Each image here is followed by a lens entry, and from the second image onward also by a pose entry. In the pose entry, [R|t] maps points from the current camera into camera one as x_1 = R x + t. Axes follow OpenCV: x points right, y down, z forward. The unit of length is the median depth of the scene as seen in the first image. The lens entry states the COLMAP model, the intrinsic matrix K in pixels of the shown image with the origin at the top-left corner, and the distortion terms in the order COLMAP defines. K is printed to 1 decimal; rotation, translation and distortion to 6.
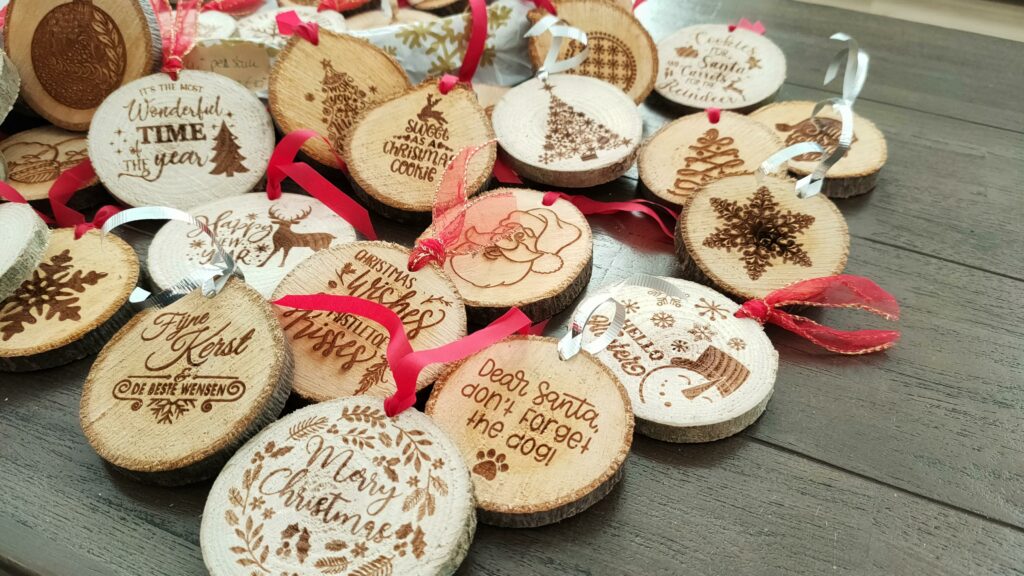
lens RADIAL K [[789.6, 0, 522.4], [0, 789.6, 301.7], [0, 0, 1]] dist [0.060581, -0.113790]
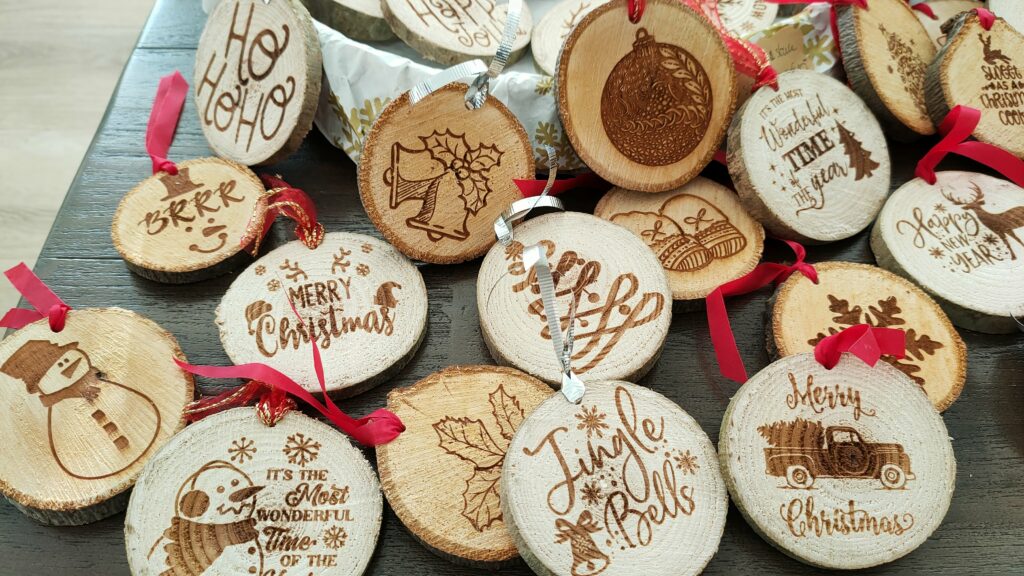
lens RADIAL K [[789.6, 0, 519.6], [0, 789.6, 300.9], [0, 0, 1]] dist [0.060581, -0.113790]
pose [[0.910582, -0.342067, 0.232014, -1.027430], [0.284059, 0.925667, 0.249902, -0.378474], [-0.300252, -0.161651, 0.940063, 0.197645]]
